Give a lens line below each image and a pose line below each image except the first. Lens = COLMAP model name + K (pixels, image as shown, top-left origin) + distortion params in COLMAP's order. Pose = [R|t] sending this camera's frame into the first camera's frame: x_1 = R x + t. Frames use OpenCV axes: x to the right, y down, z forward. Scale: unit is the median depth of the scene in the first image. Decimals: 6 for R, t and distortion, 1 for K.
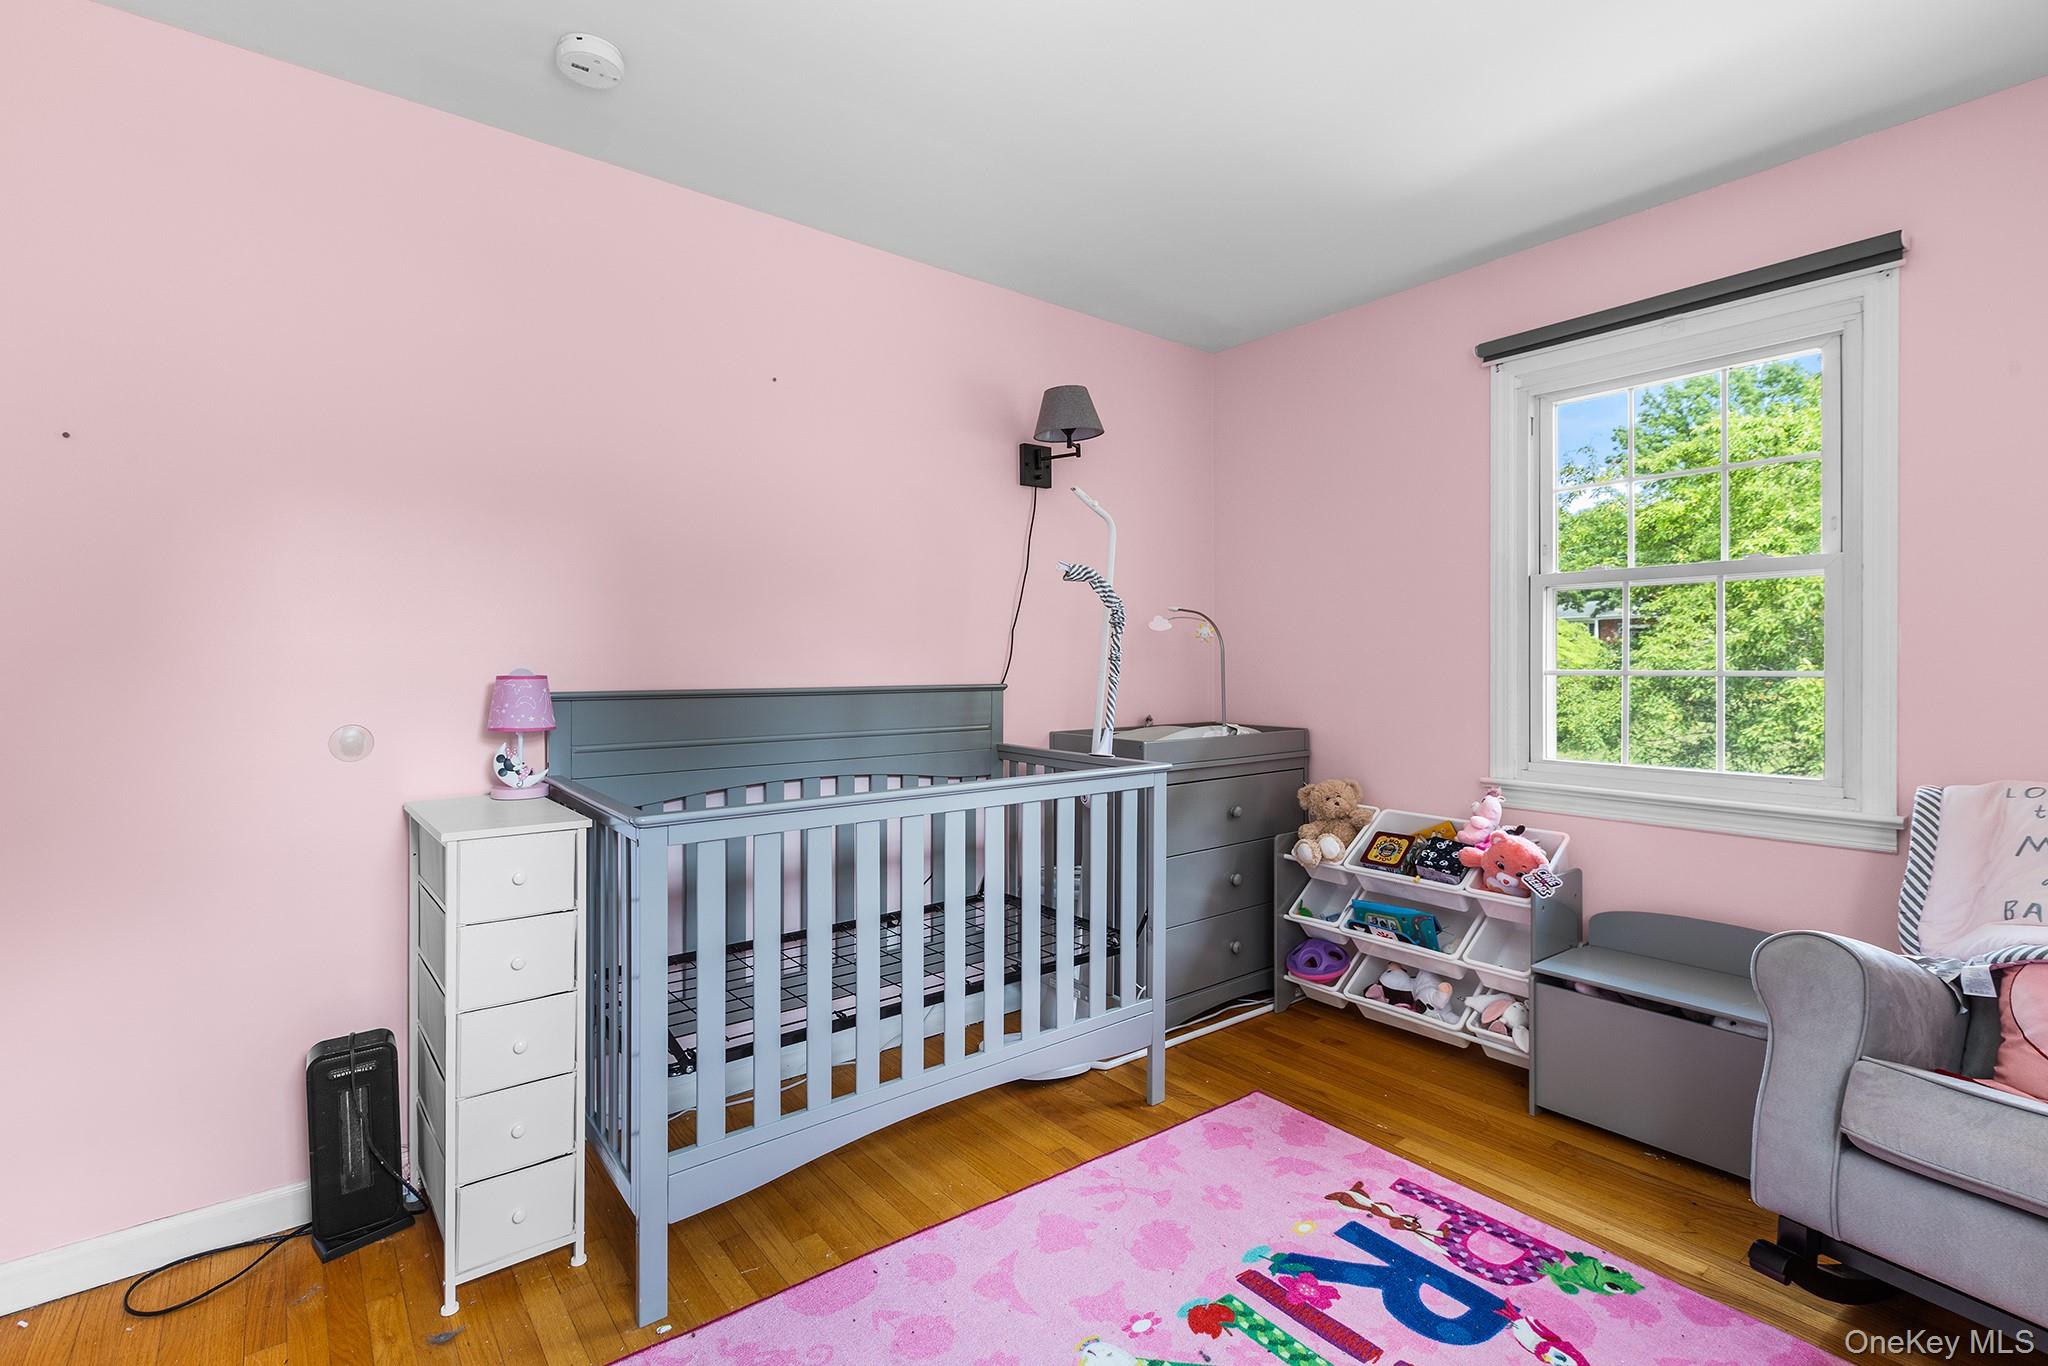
lens RADIAL K [[930.5, 0, 1024.1], [0, 930.5, 666.0], [0, 0, 1]] dist [-0.004358, -0.000737]
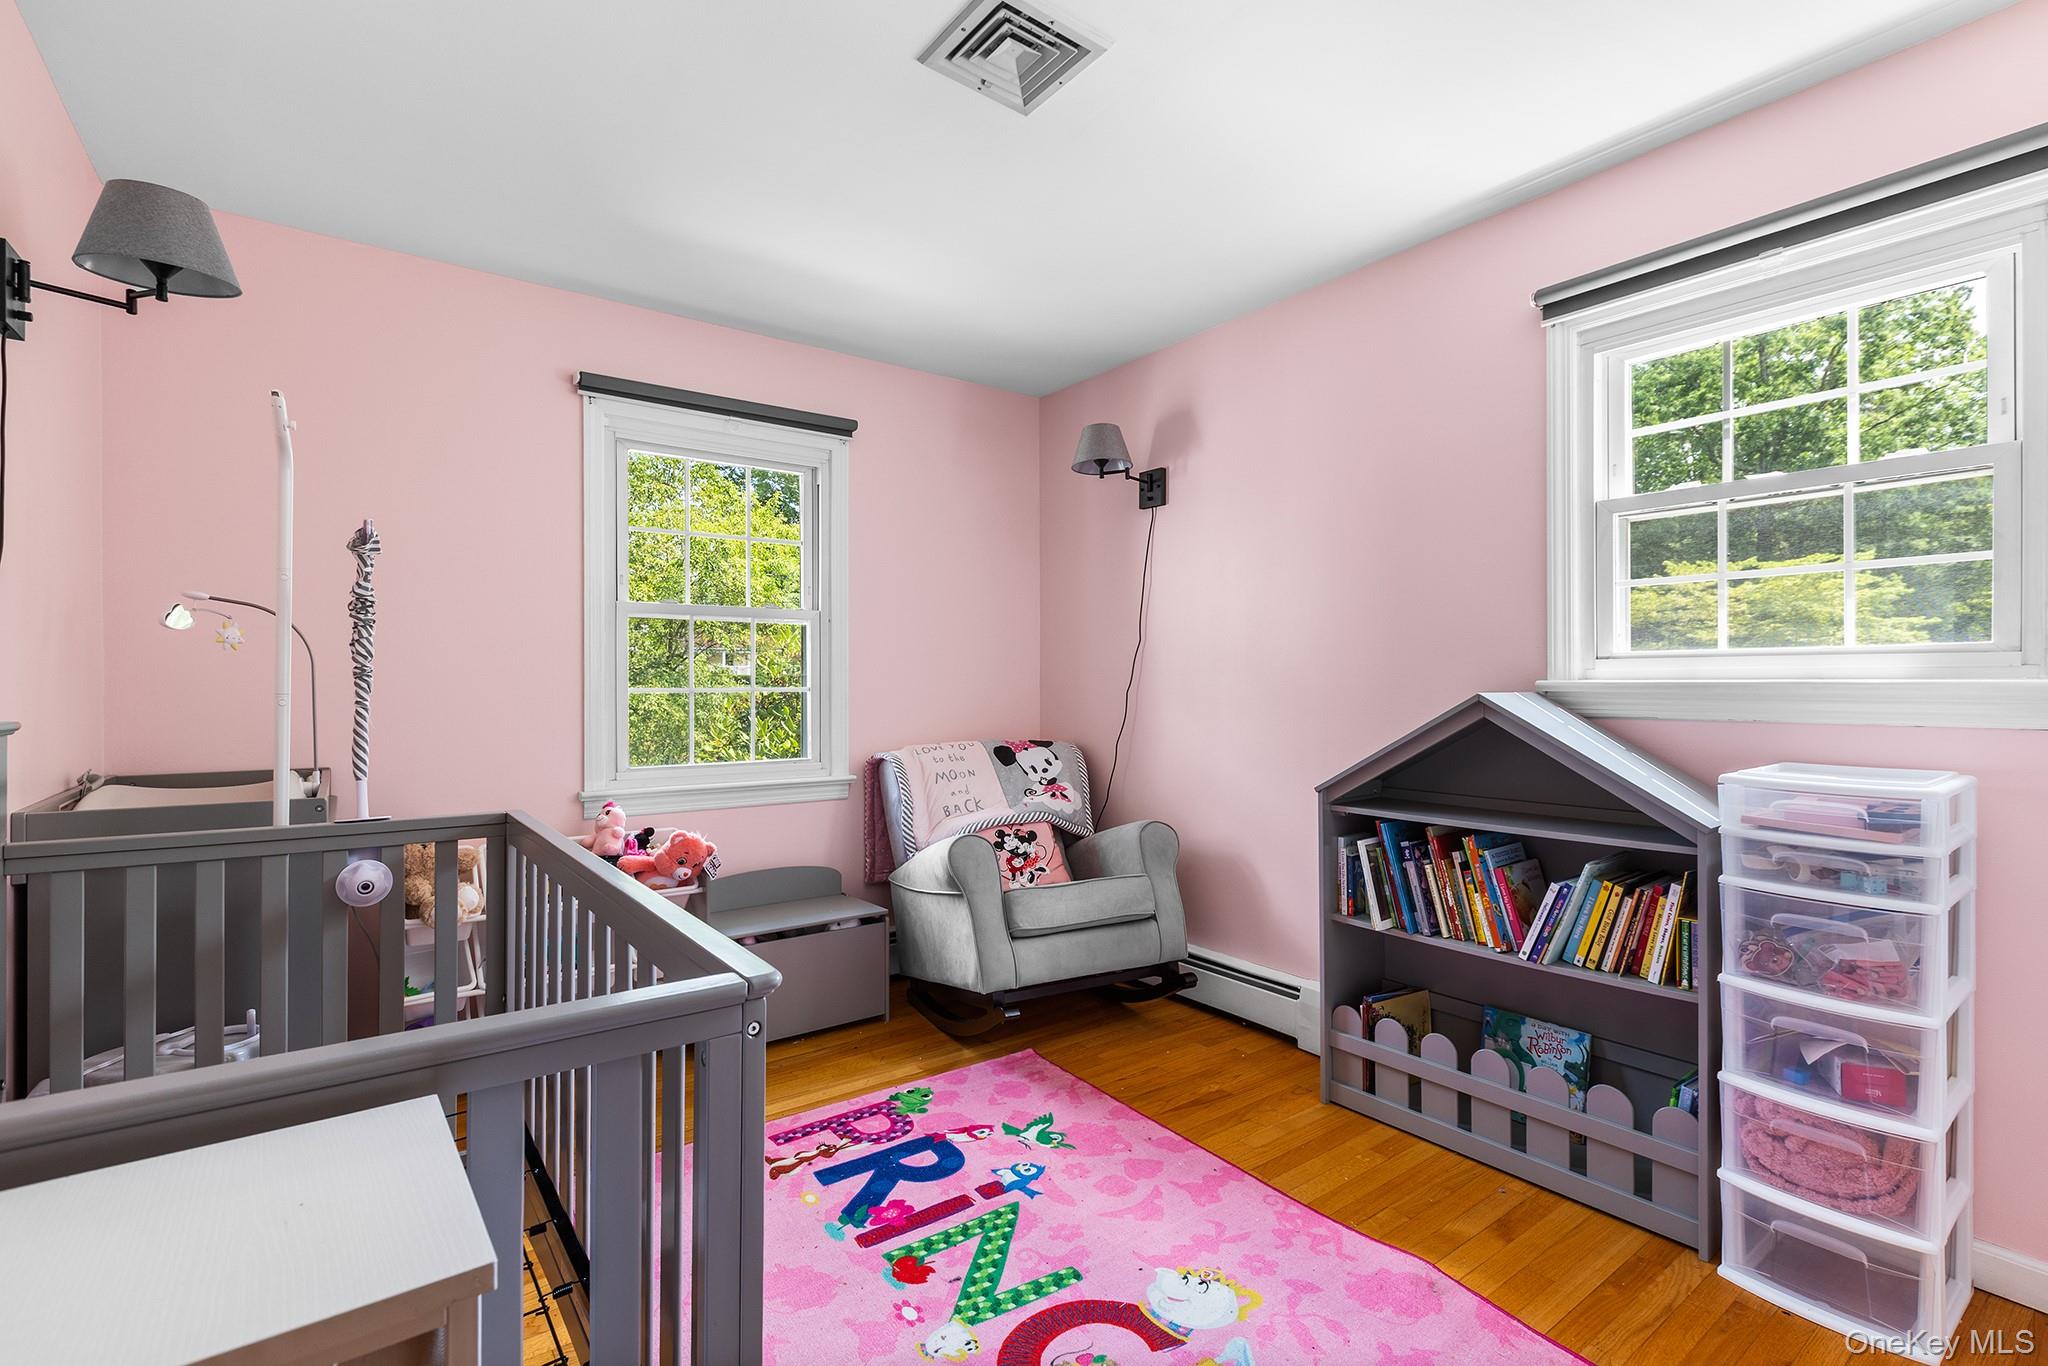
lens RADIAL K [[930.5, 0, 1022.9], [0, 930.5, 685.4], [0, 0, 1]] dist [-0.004358, -0.000737]
pose [[0.032078, -0.002952, 0.999481, -0.817622], [0.002309, 0.999993, 0.002879, -0.001375], [-0.999483, 0.002216, 0.032084, 0.747397]]
